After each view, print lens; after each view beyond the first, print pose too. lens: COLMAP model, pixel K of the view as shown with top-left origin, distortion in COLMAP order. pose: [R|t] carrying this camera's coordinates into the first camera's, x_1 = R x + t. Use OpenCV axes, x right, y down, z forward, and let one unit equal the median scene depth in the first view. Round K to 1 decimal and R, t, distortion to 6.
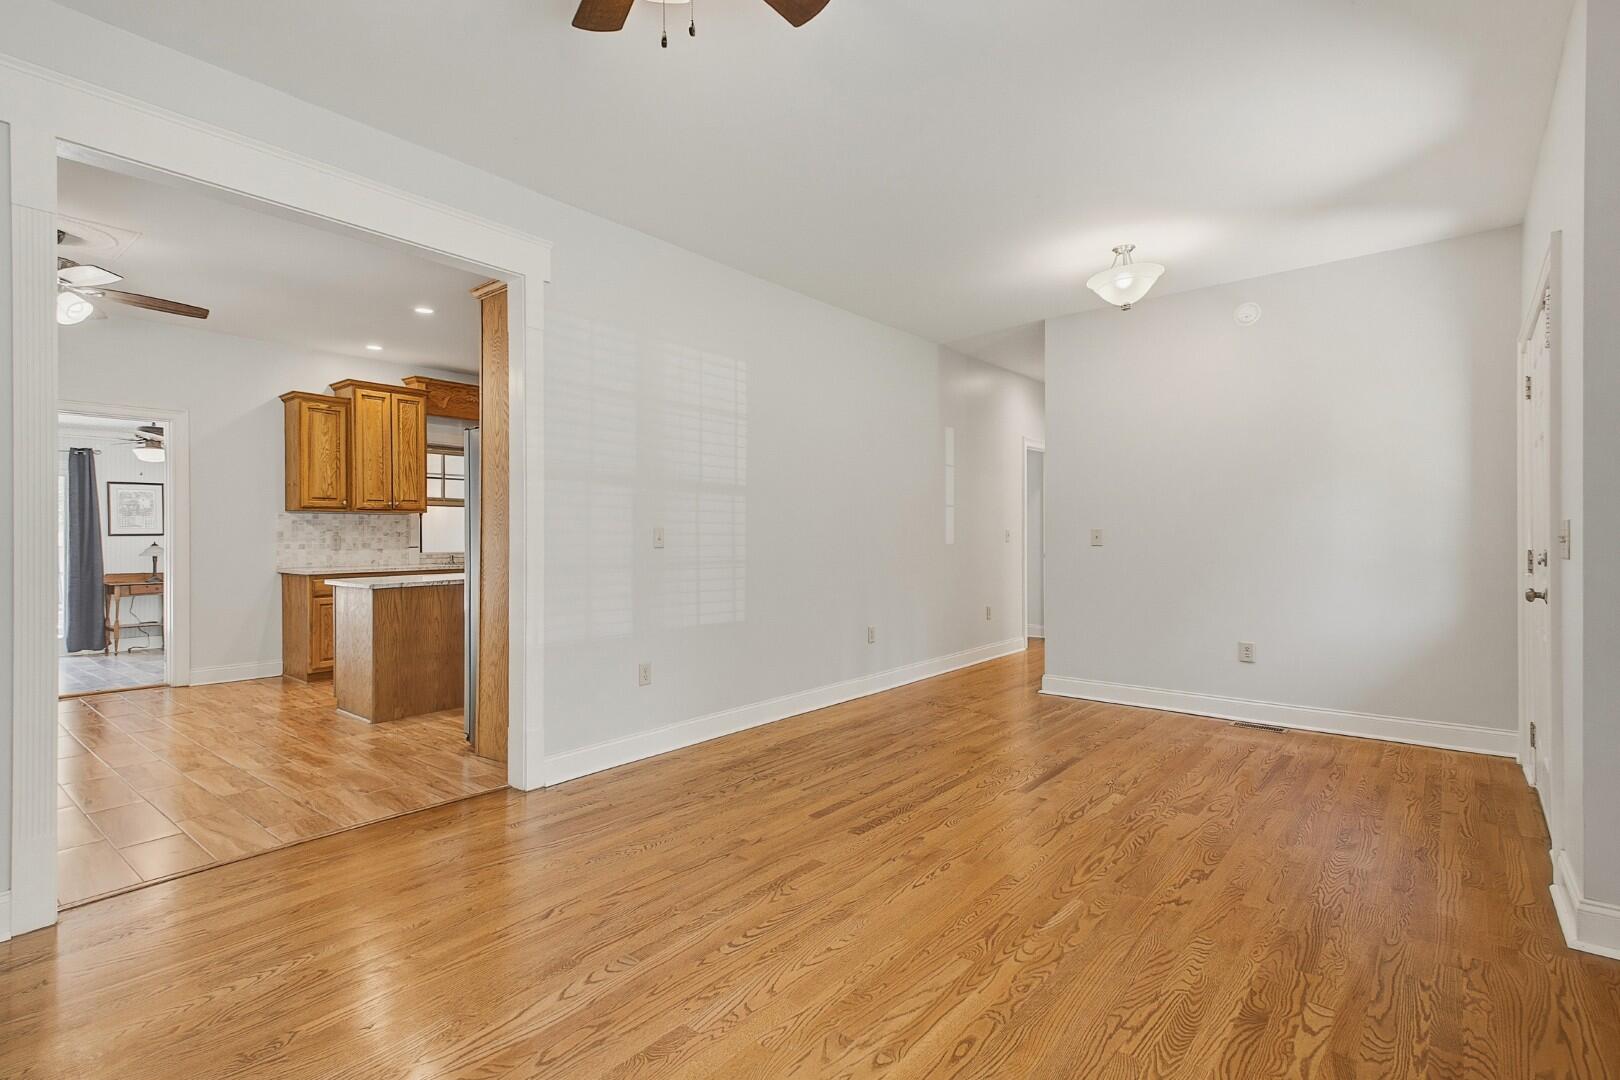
lens RADIAL K [[788.4, 0, 810.0], [0, 788.4, 540.0], [0, 0, 1]] dist [0.030234, -0.000118]
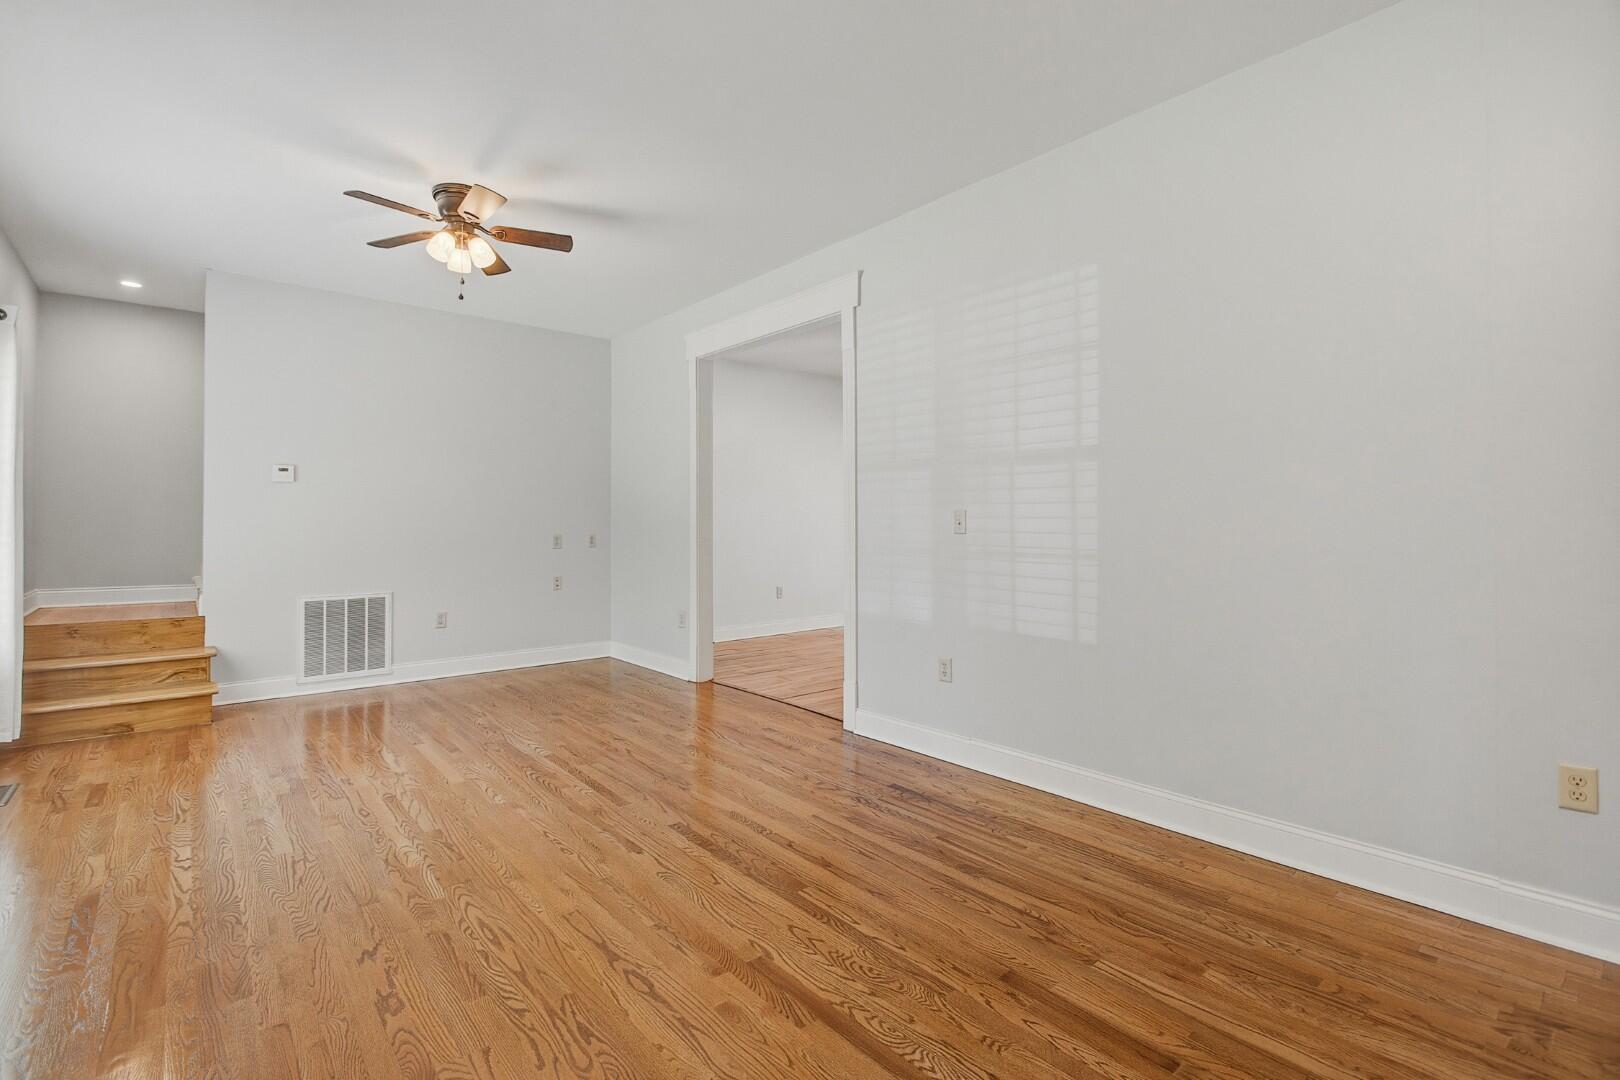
lens RADIAL K [[741.7, 0, 735.8], [0, 741.7, 511.8], [0, 0, 1]] dist [0.014932, -0.016822]
pose [[-0.248916, -0.010673, -0.968466, 0.870342], [-0.002183, 0.999943, -0.010459, -0.010836], [0.968523, -0.000489, -0.248925, 1.205490]]
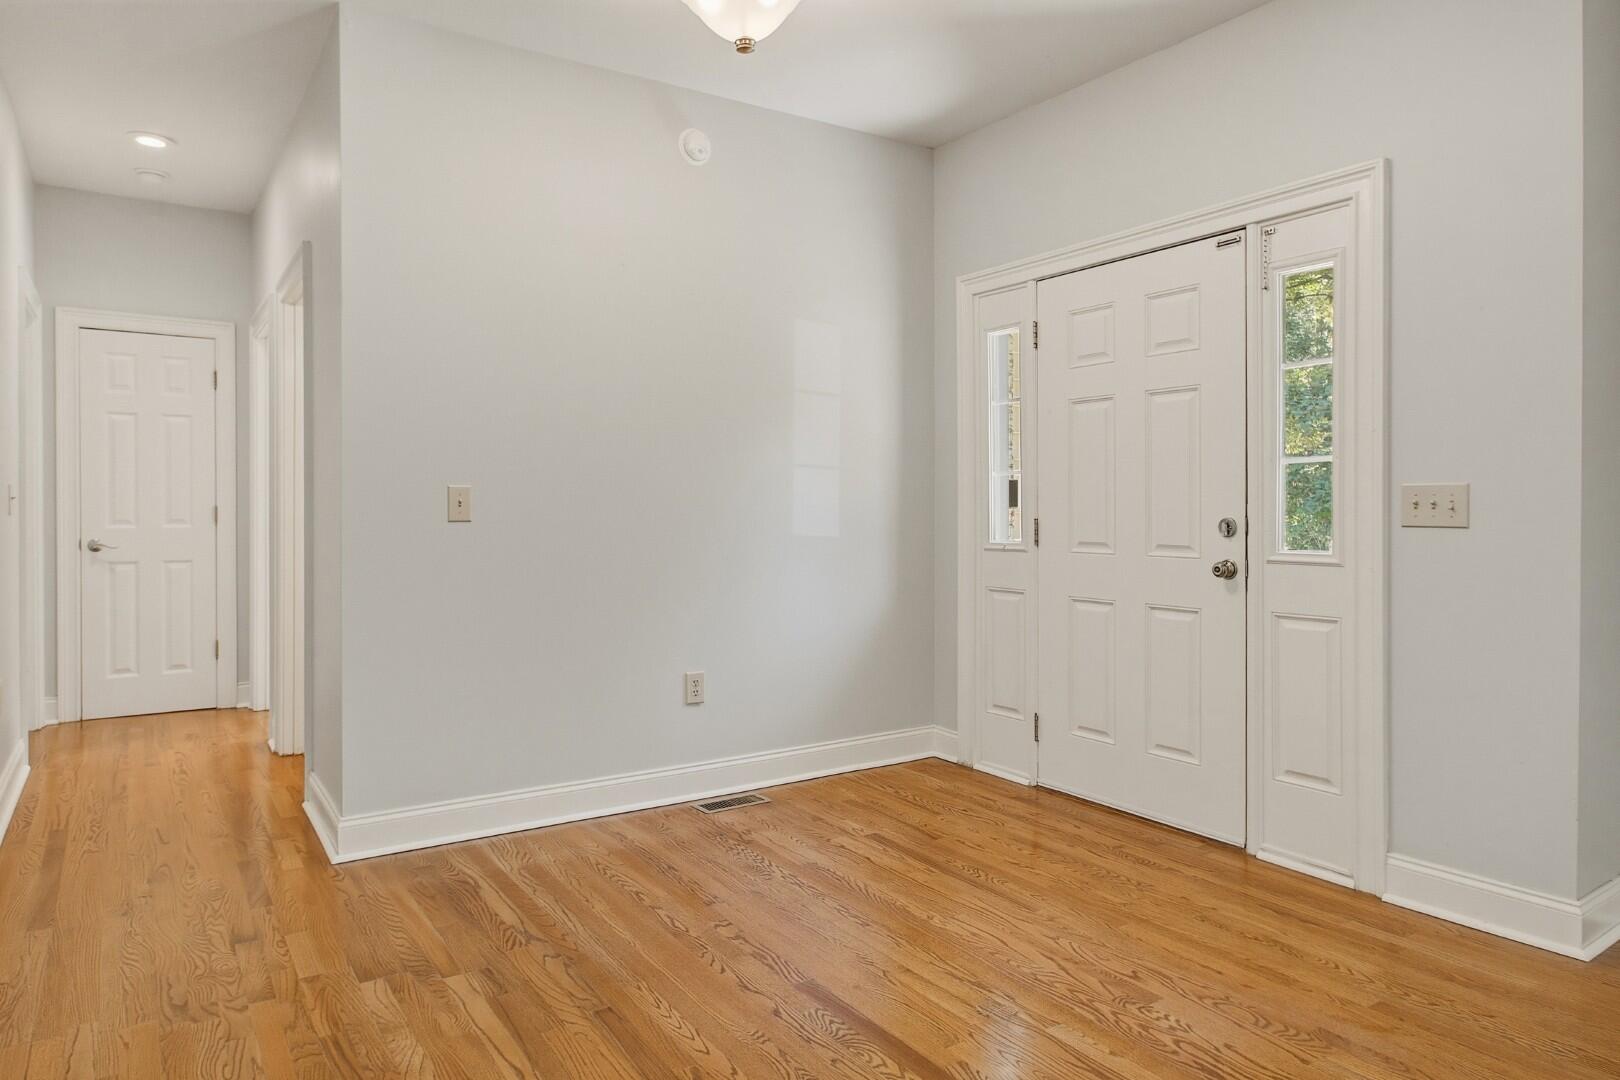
lens RADIAL K [[998.9, 0, 781.8], [0, 998.9, 510.3], [0, 0, 1]] dist [0.001066, -0.000079]
pose [[0.305885, -0.001565, 0.952067, -0.261436], [0.003024, 0.999995, 0.000672, 0.002304], [-0.952064, 0.002674, 0.305888, 1.037610]]
